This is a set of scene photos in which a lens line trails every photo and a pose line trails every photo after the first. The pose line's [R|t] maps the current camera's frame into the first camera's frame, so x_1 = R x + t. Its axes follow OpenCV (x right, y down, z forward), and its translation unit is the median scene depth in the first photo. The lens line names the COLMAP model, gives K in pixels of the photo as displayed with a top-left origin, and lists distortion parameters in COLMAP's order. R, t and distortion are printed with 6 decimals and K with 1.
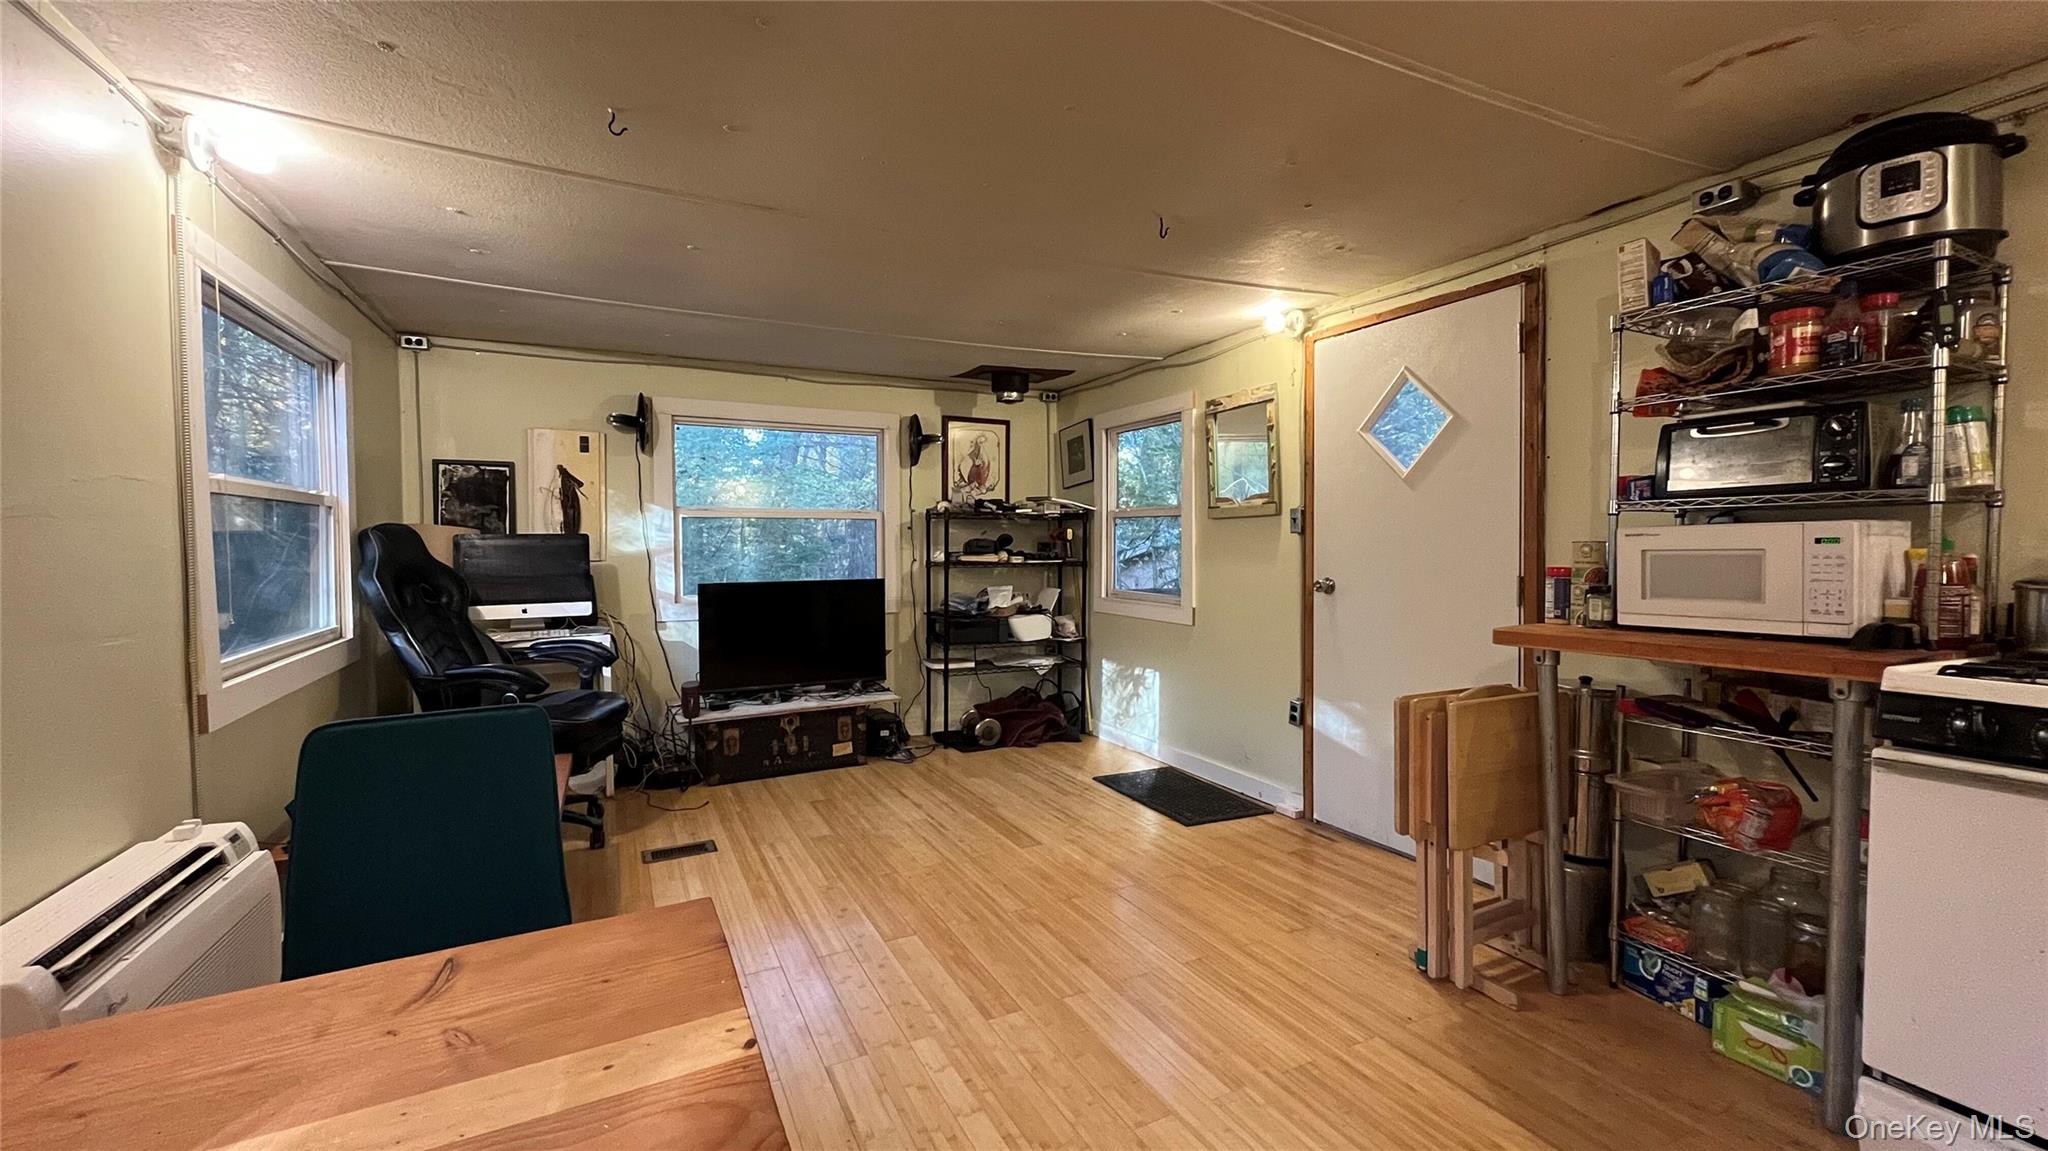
lens RADIAL K [[824.4, 0, 1017.7], [0, 824.4, 569.6], [0, 0, 1]] dist [-0.009545, 0.000076]
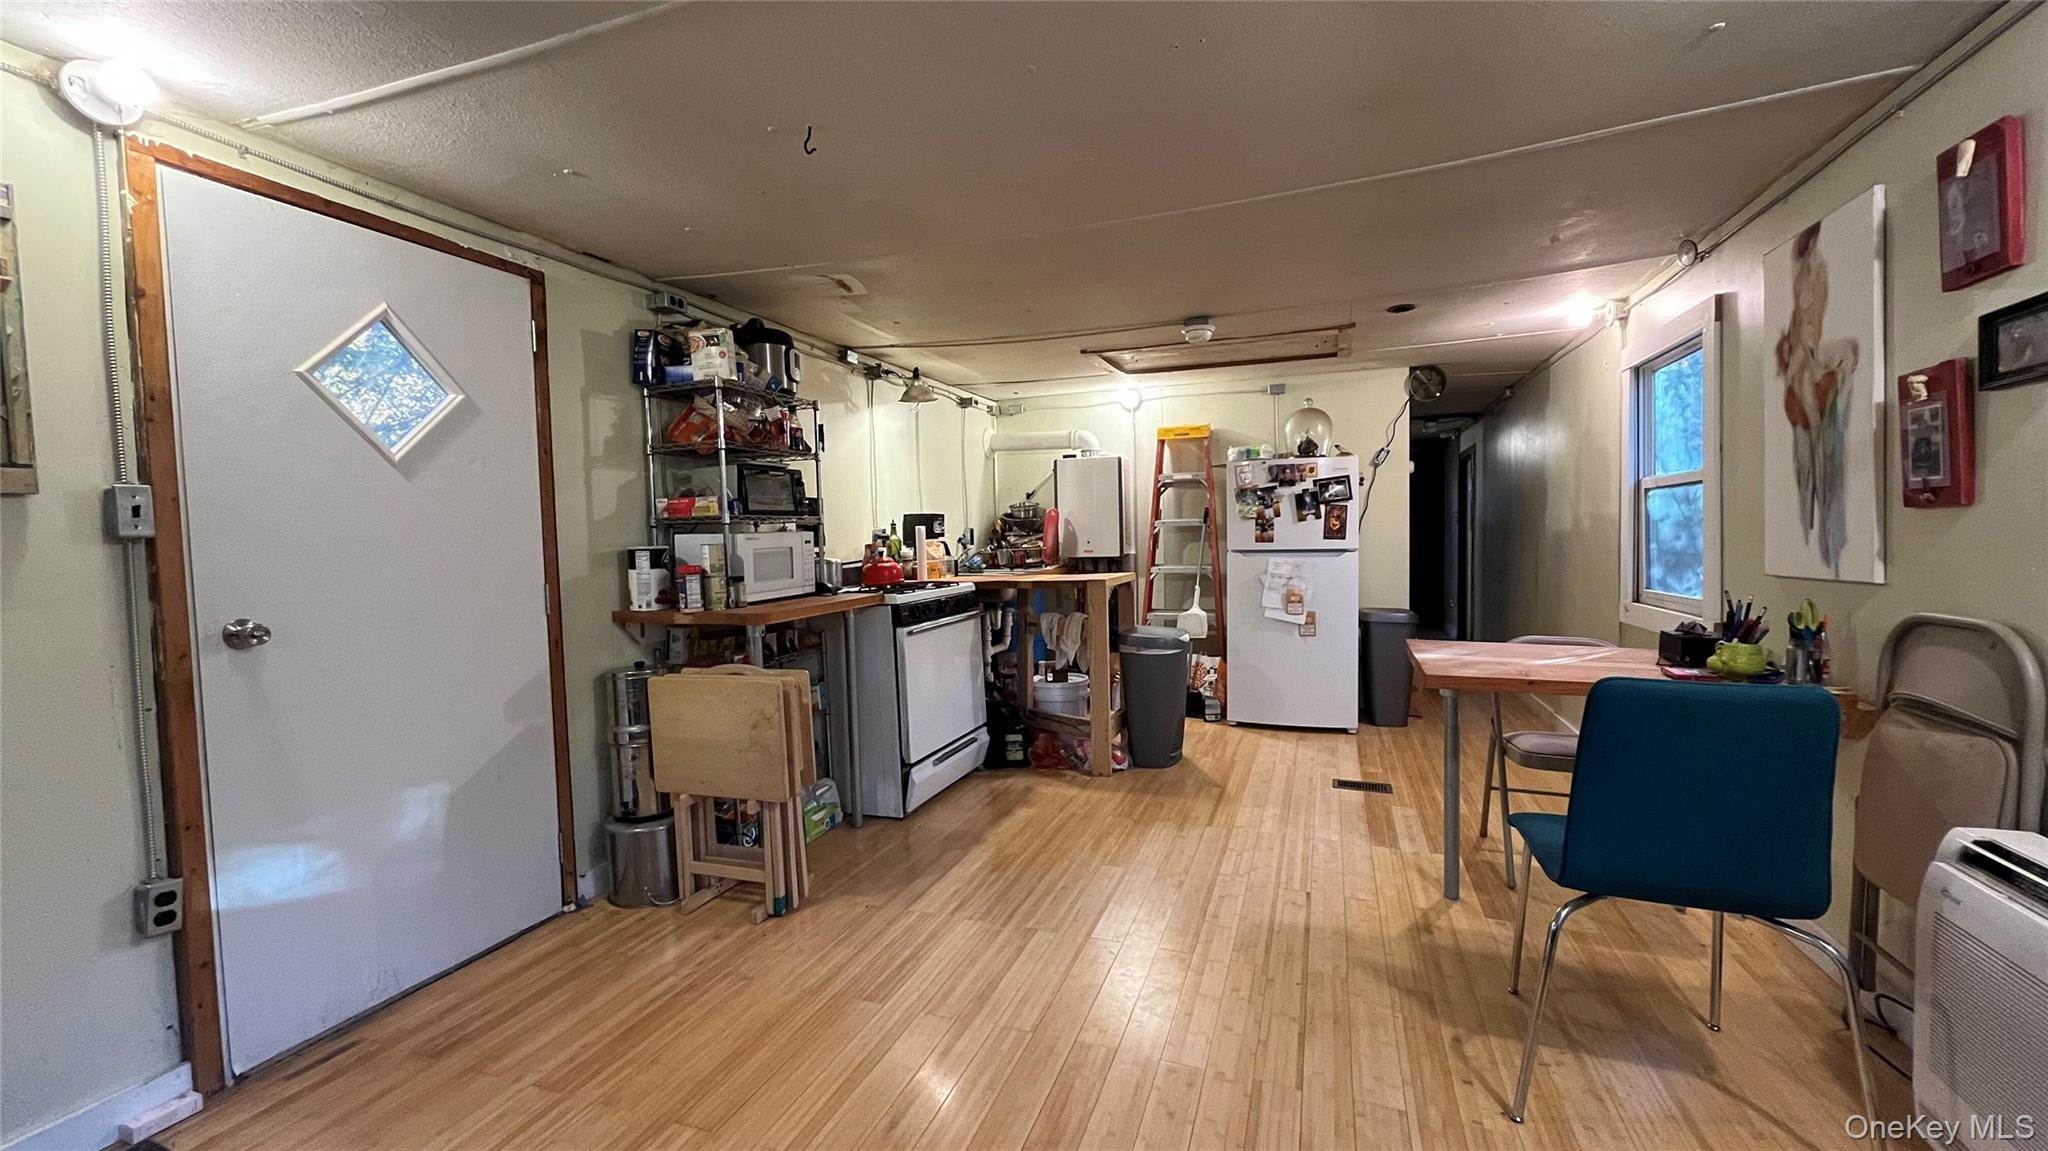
lens RADIAL K [[824.4, 0, 1017.7], [0, 824.4, 569.6], [0, 0, 1]] dist [-0.009545, 0.000076]
pose [[-0.680100, -0.009110, 0.733063, -0.332863], [0.050959, 0.996917, 0.059667, -0.026471], [-0.731346, 0.077936, -0.677539, 0.874438]]
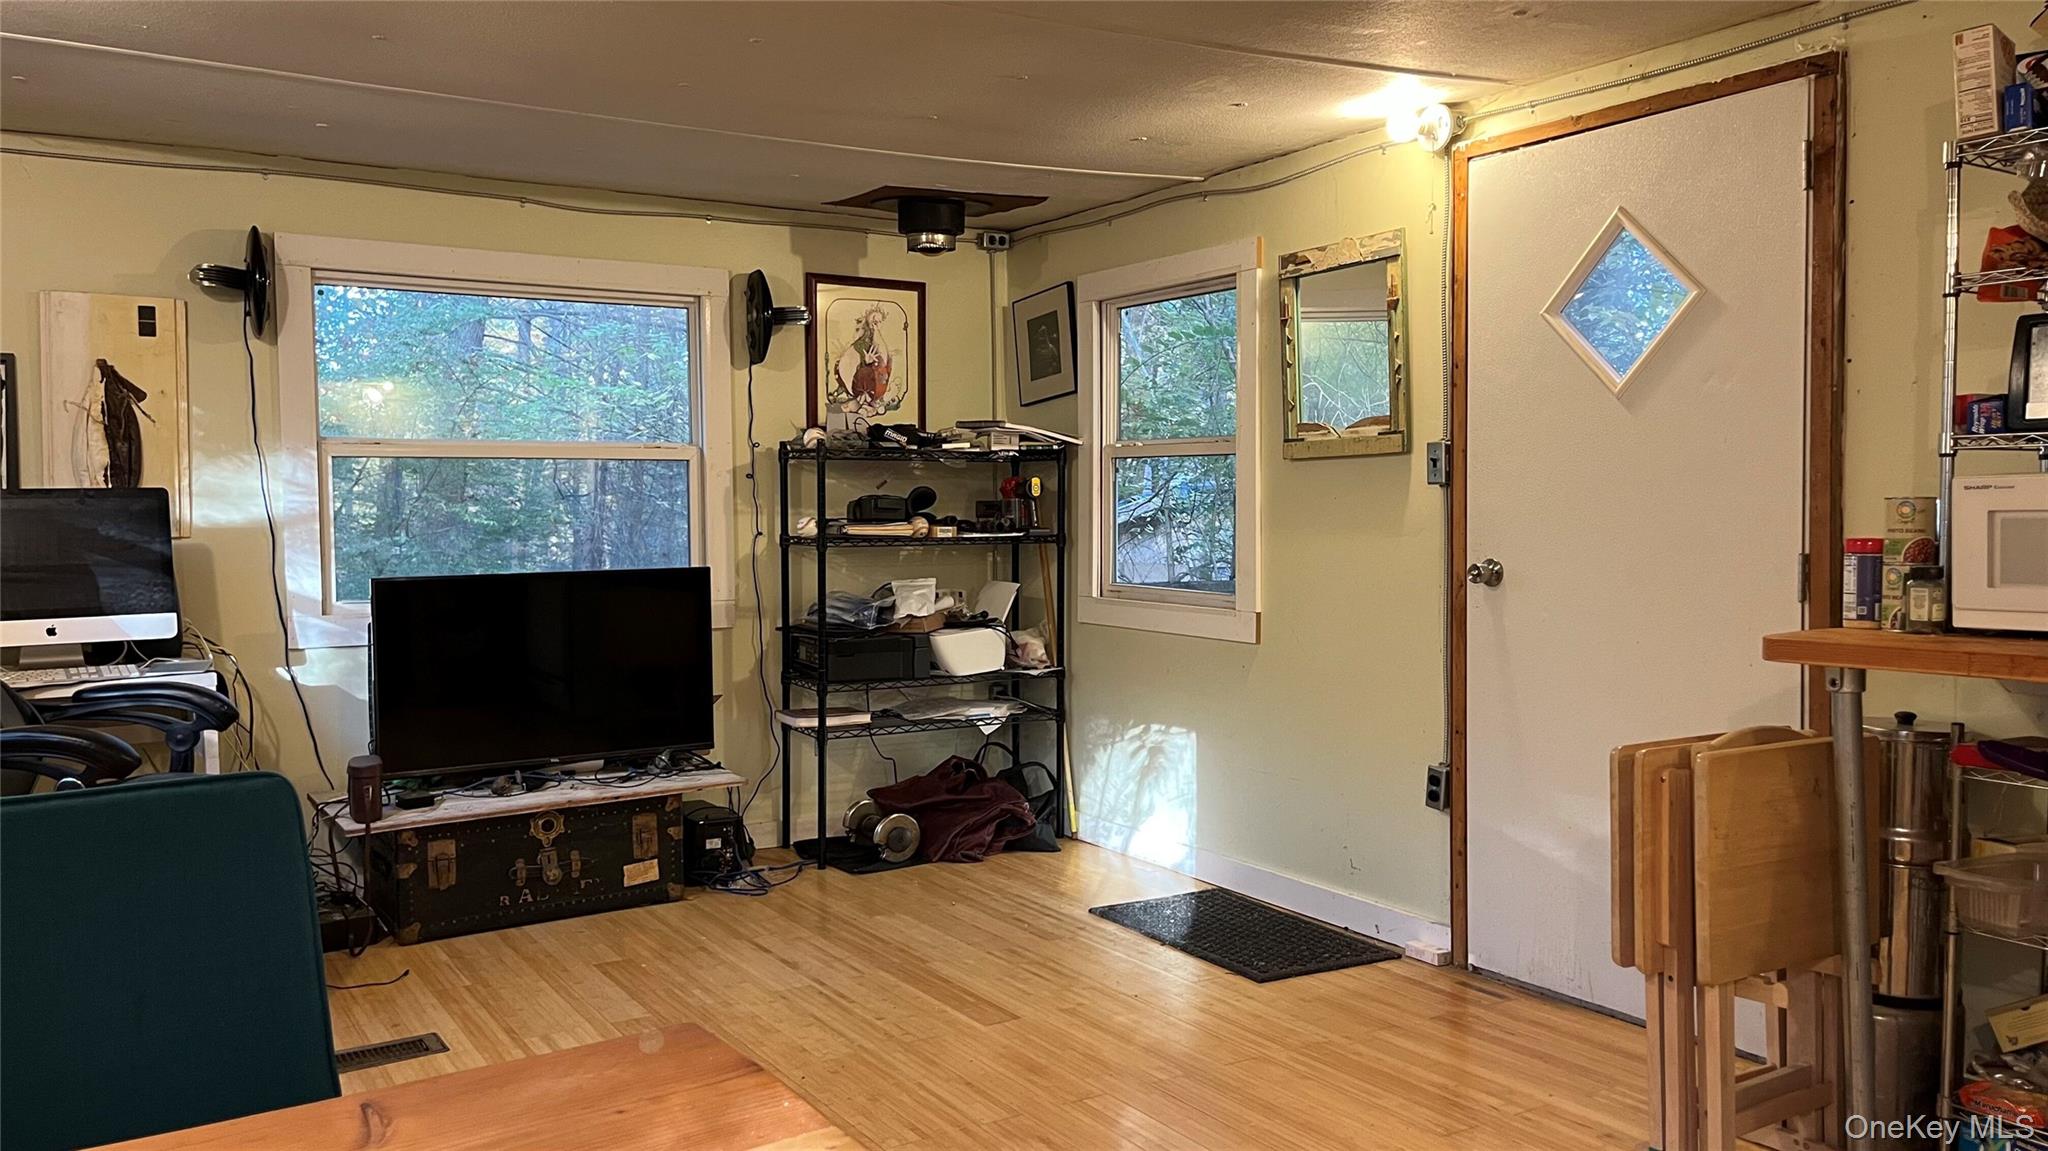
lens RADIAL K [[1551.5, 0, 1024.0], [0, 1551.5, 575.5], [0, 0, 1]] dist [0.061211, -0.091665]
pose [[0.995977, -0.007887, 0.089257, -0.053765], [0.006464, 0.999848, 0.016221, 0.001178], [-0.089372, -0.015579, 0.995877, -0.082915]]
